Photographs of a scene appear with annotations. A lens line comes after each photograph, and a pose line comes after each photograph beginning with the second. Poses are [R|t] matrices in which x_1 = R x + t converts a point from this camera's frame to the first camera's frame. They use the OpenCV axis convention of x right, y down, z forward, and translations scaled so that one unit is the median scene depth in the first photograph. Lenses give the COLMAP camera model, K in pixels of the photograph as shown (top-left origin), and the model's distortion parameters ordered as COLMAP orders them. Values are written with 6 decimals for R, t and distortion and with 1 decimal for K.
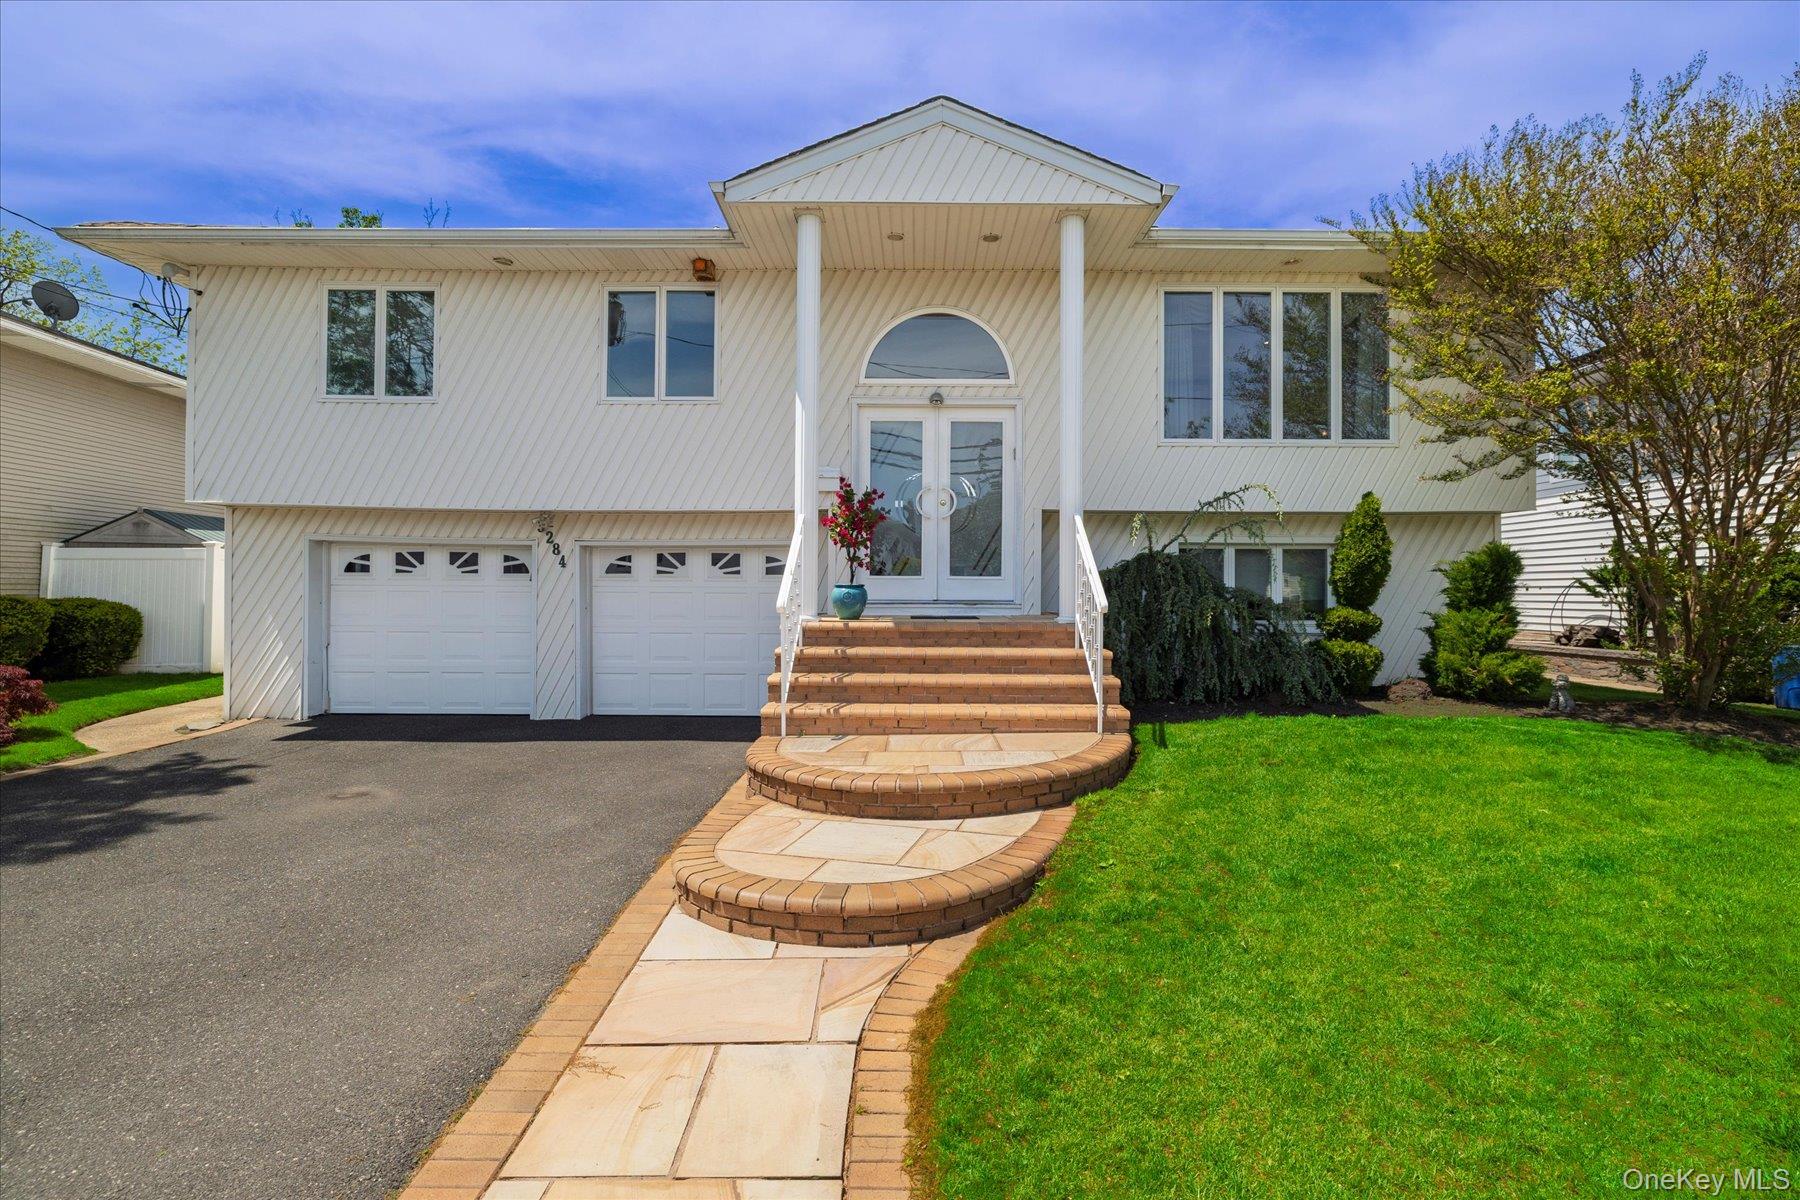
lens RADIAL K [[765.8, 0, 897.3], [0, 765.8, 530.8], [0, 0, 1]] dist [-0.002130, -0.000098]
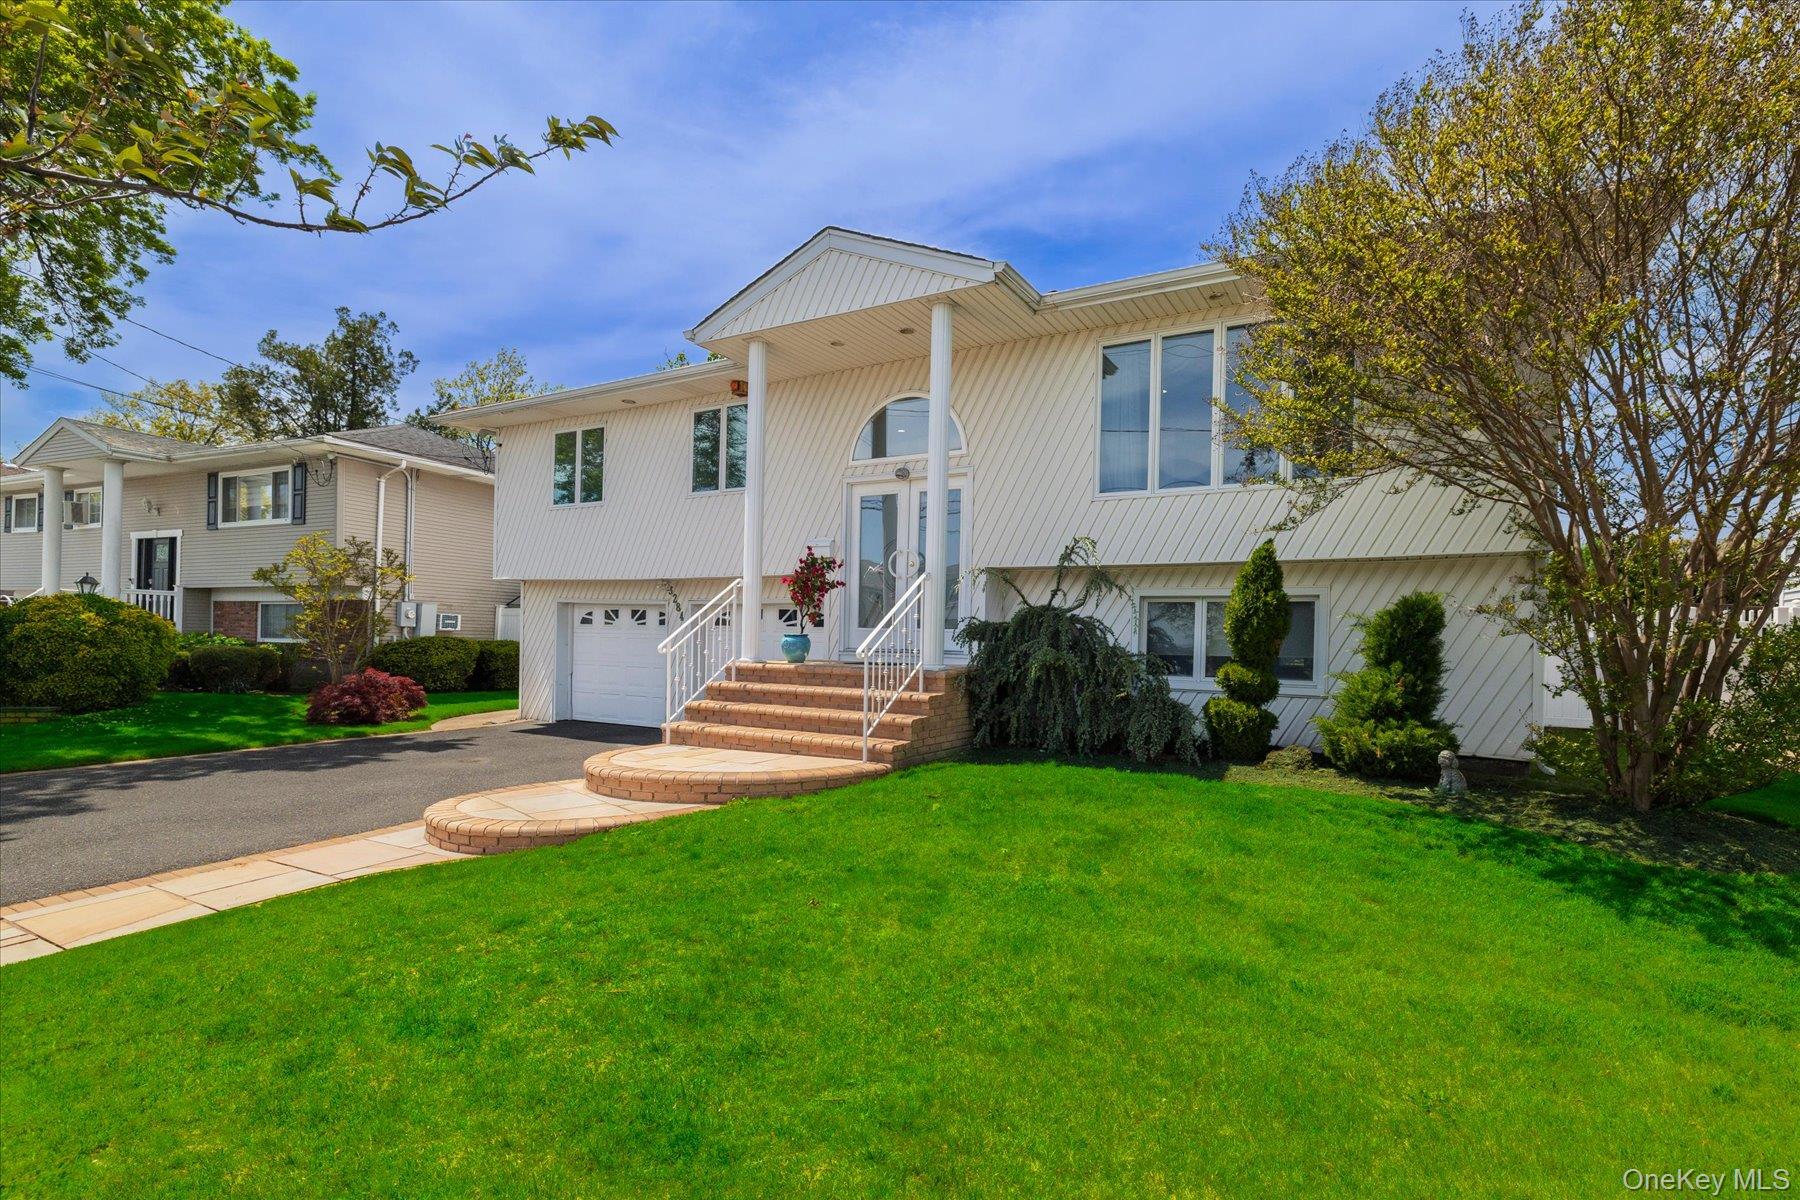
lens RADIAL K [[751.4, 0, 910.1], [0, 751.4, 589.4], [0, 0, 1]] dist [0.008037, -0.000222]
pose [[0.892207, -0.017613, -0.451282, 0.634869], [0.019051, 0.999818, -0.001359, 0.002802], [0.451224, -0.007385, 0.892380, 0.003164]]
